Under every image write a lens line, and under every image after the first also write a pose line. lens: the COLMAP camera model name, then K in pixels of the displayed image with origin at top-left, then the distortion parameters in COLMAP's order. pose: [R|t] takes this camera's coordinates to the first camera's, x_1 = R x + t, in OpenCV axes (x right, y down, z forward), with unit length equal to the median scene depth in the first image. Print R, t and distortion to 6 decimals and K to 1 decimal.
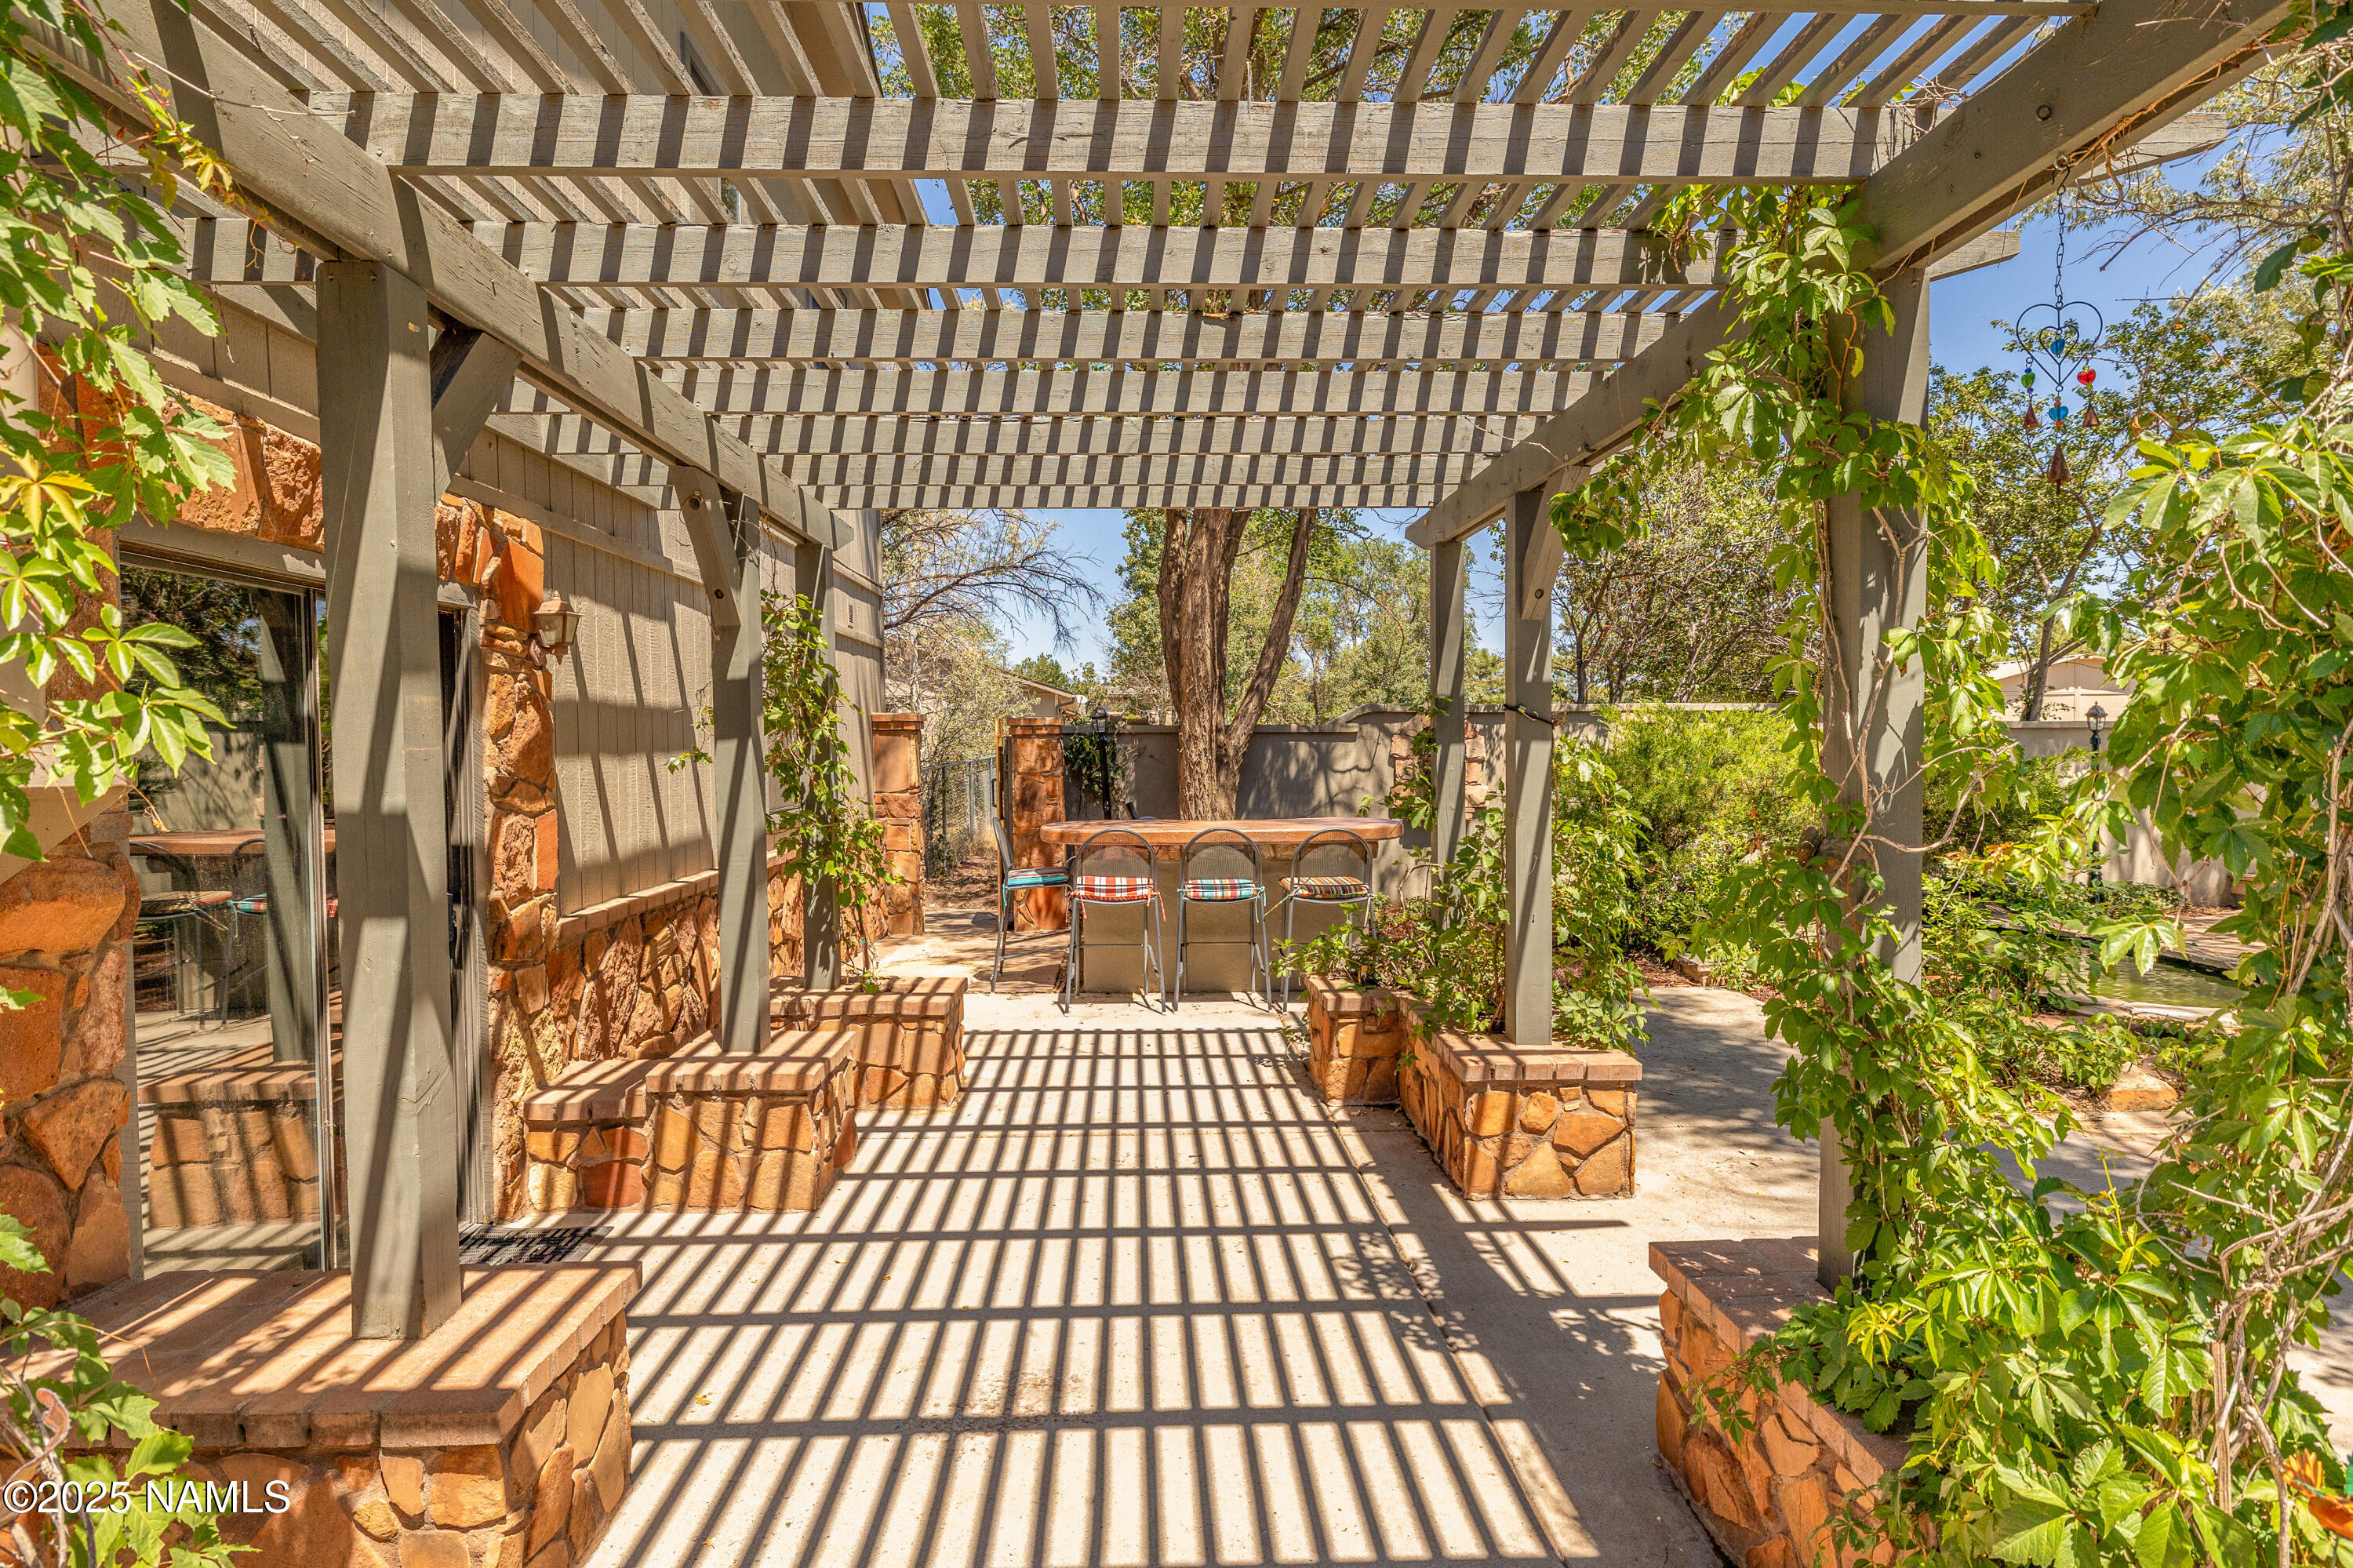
lens RADIAL K [[1330.0, 0, 1191.1], [0, 1330.0, 775.2], [0, 0, 1]] dist [-0.005969, -0.000456]
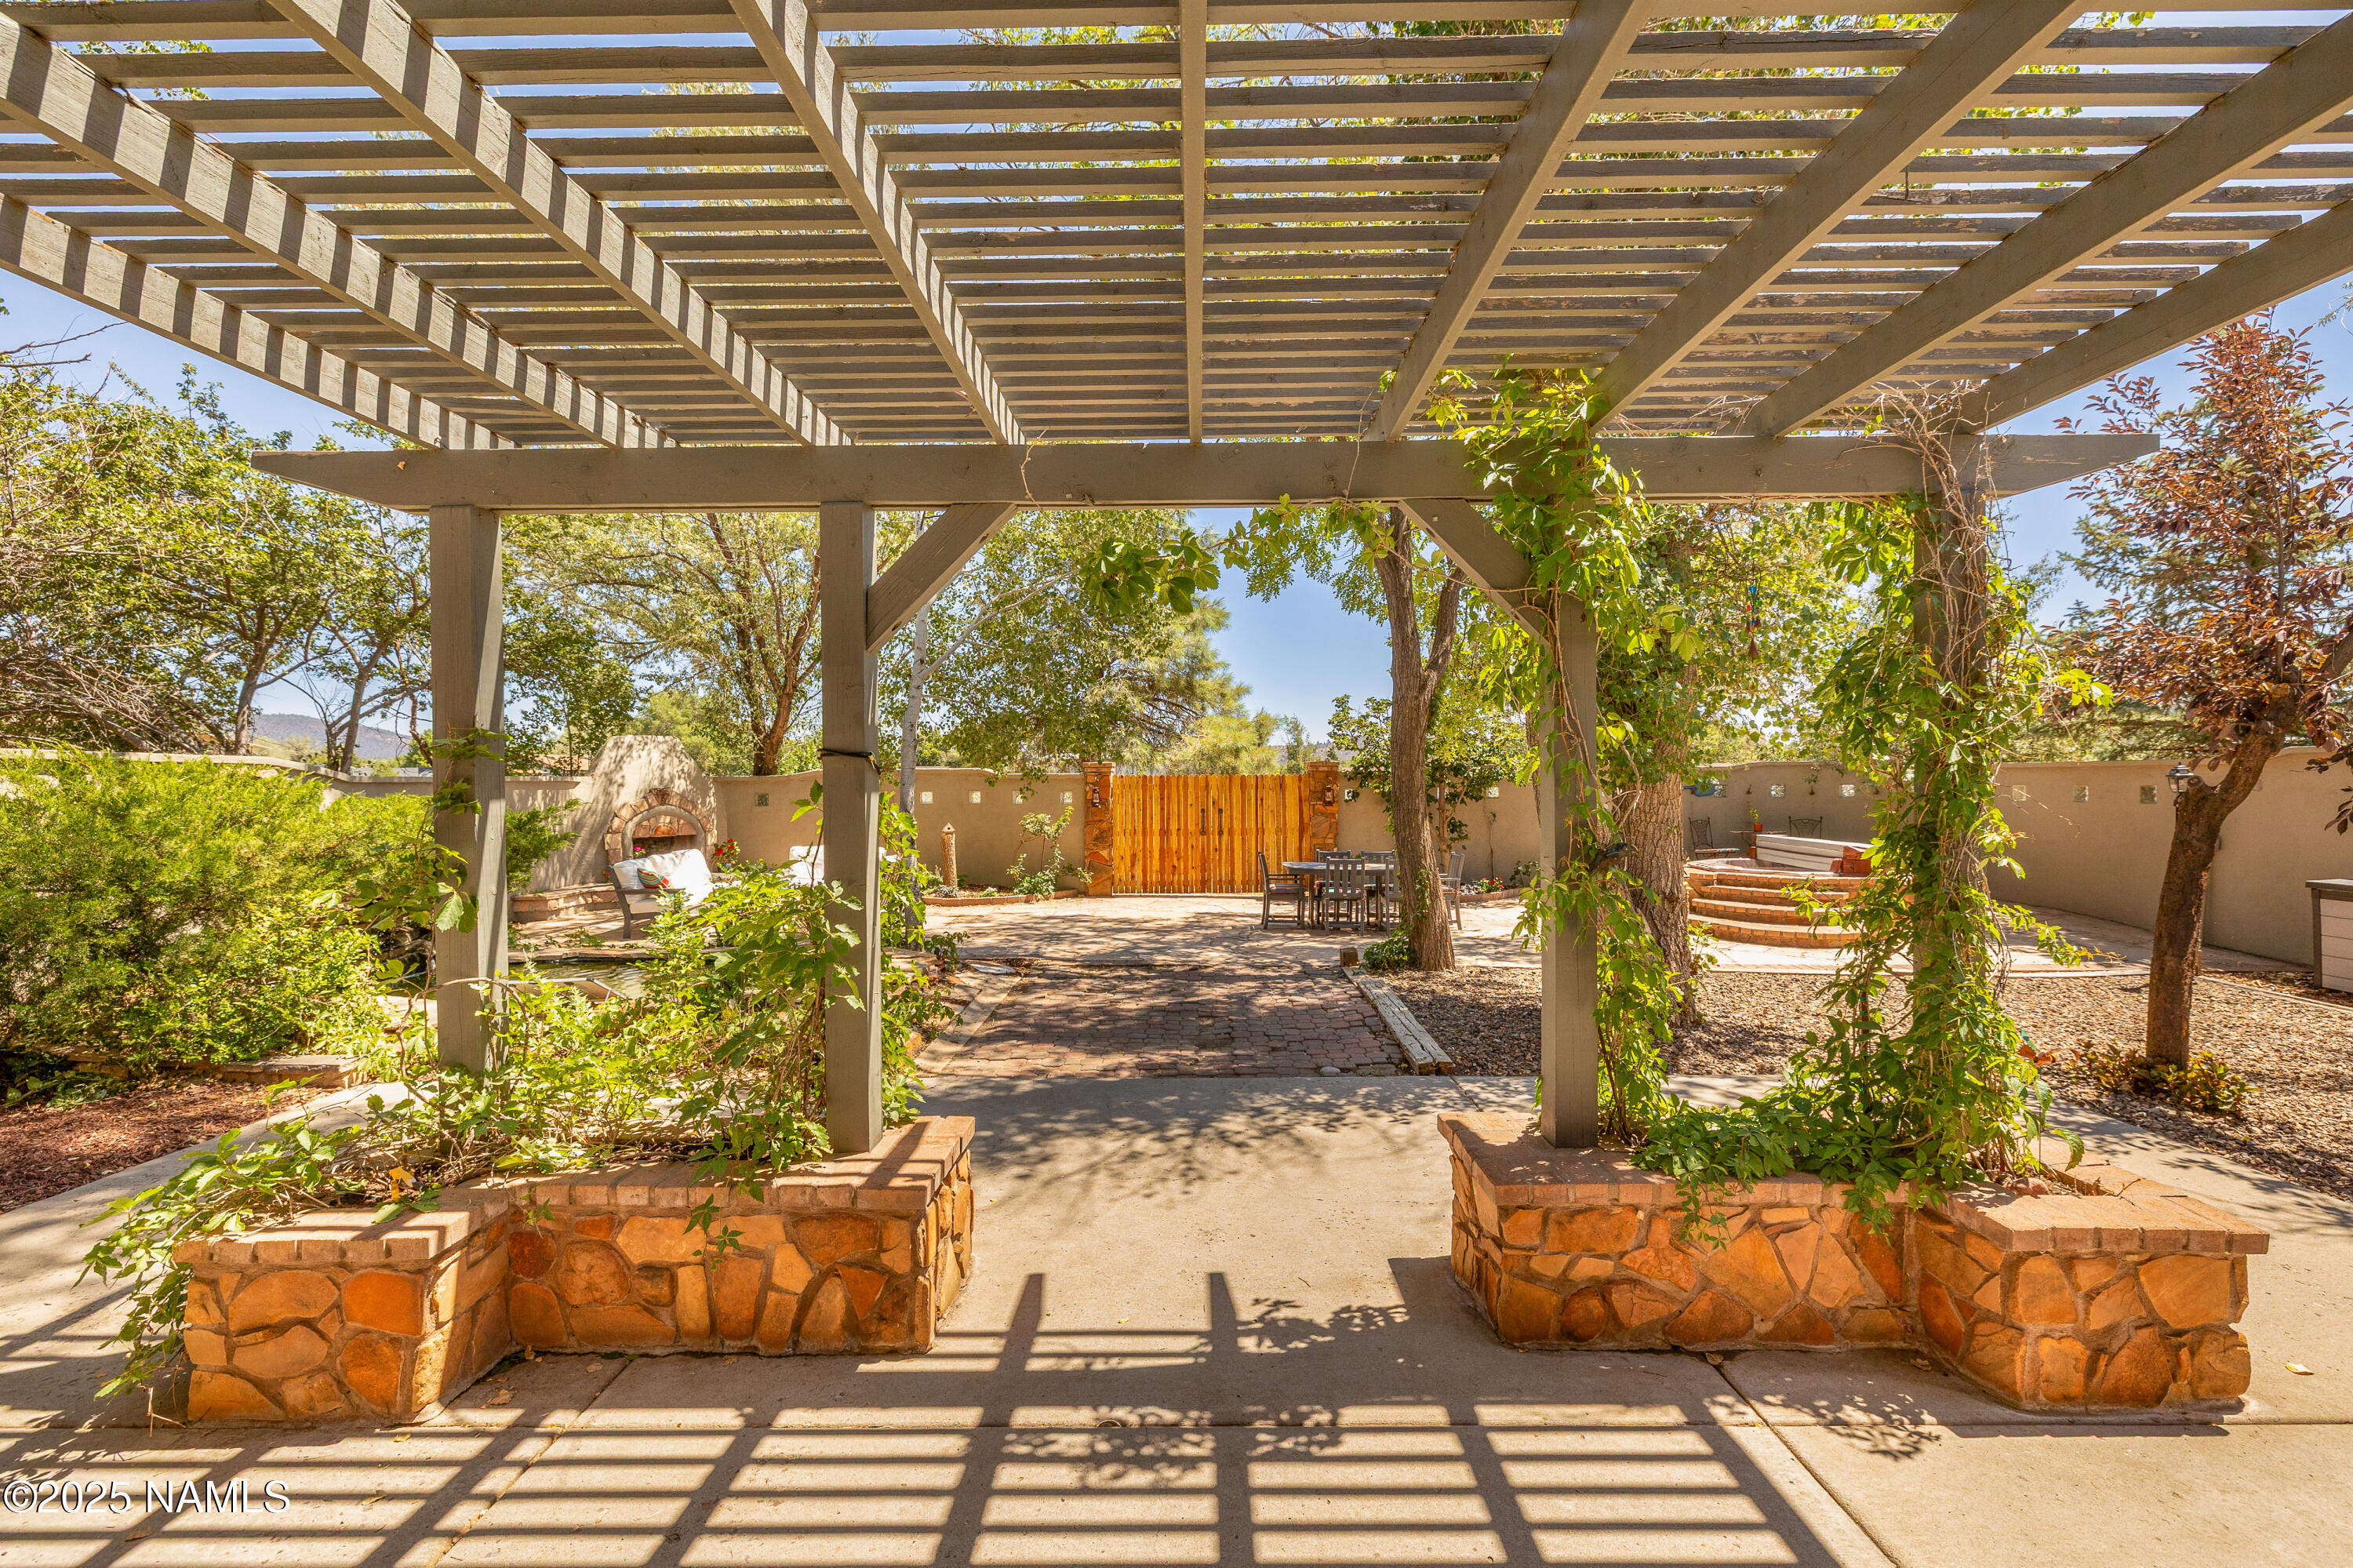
lens RADIAL K [[1014.1, 0, 1178.3], [0, 1014.1, 788.7], [0, 0, 1]] dist [-0.001288, 0.001766]
pose [[0.048628, -0.002826, 0.998813, -0.390576], [0.033339, 0.999443, 0.001205, -0.023396], [-0.998260, 0.033241, 0.048695, 0.768143]]
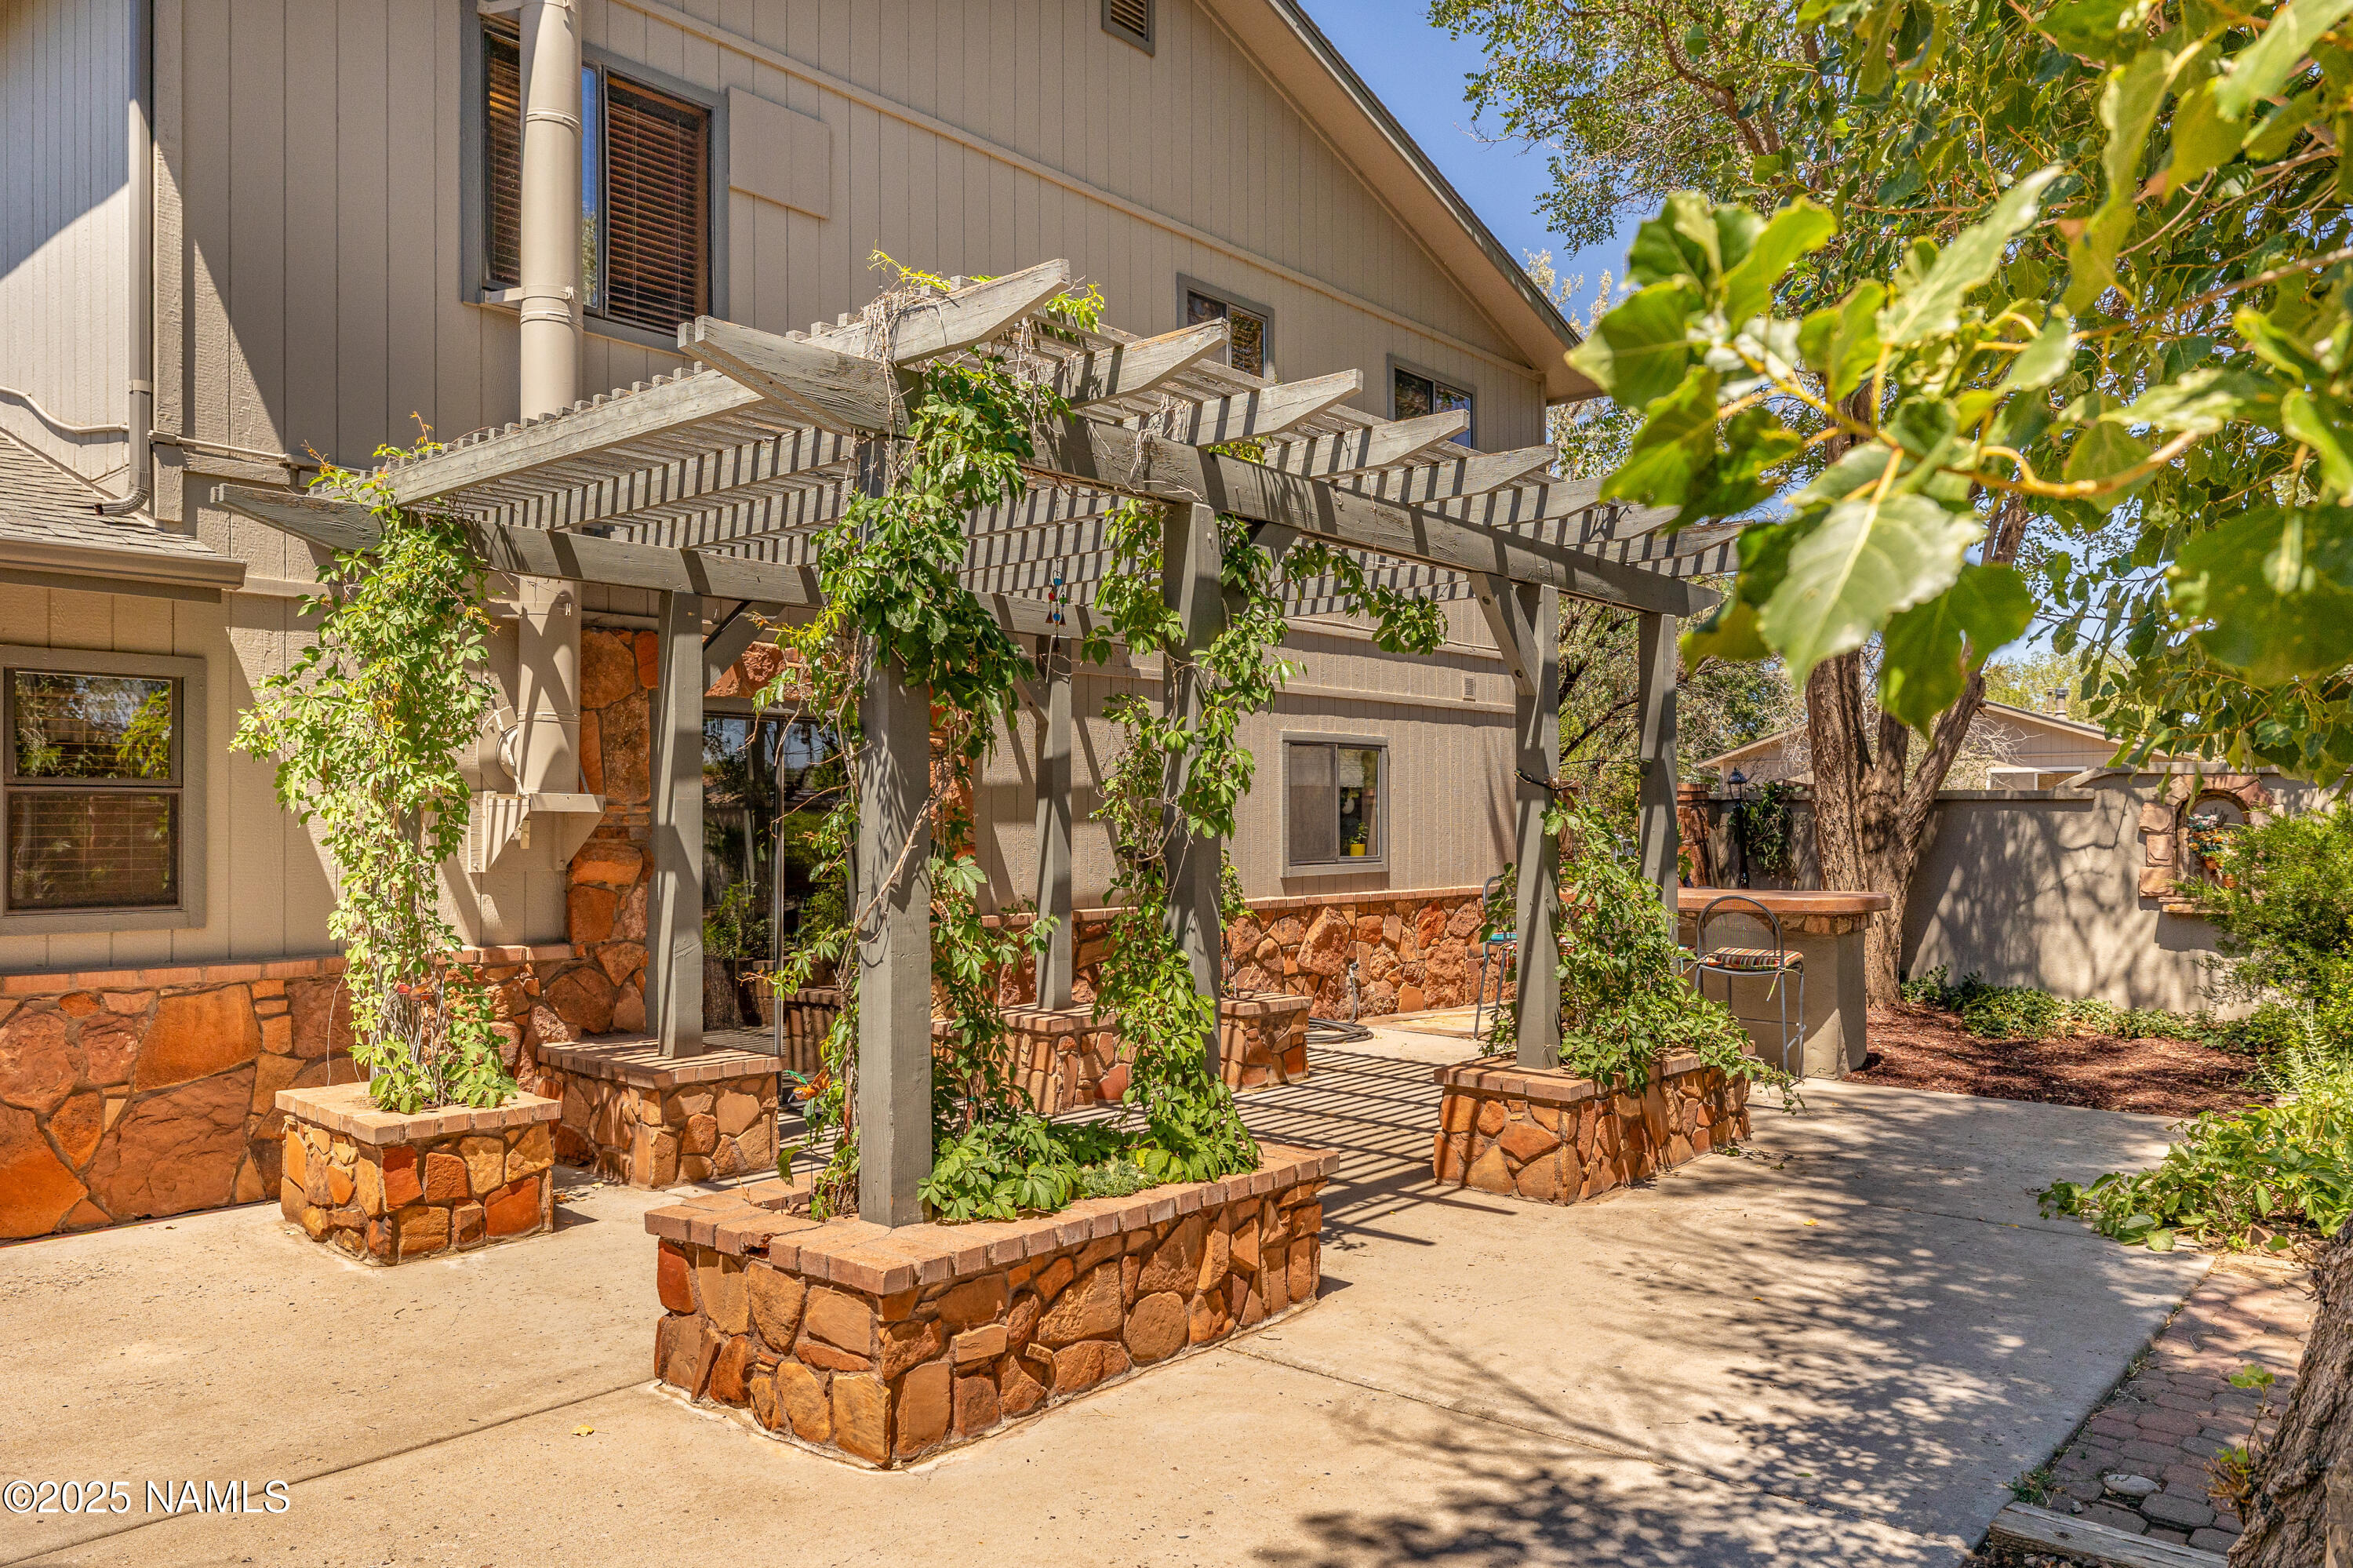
lens RADIAL K [[1641.4, 0, 1161.6], [0, 1641.4, 798.2], [0, 0, 1]] dist [0.000496, -0.001235]
pose [[0.721499, -0.000999, -0.692415, 0.996784], [-0.024242, 0.999349, -0.026702, 0.017408], [0.691991, 0.036051, 0.721006, -0.237193]]
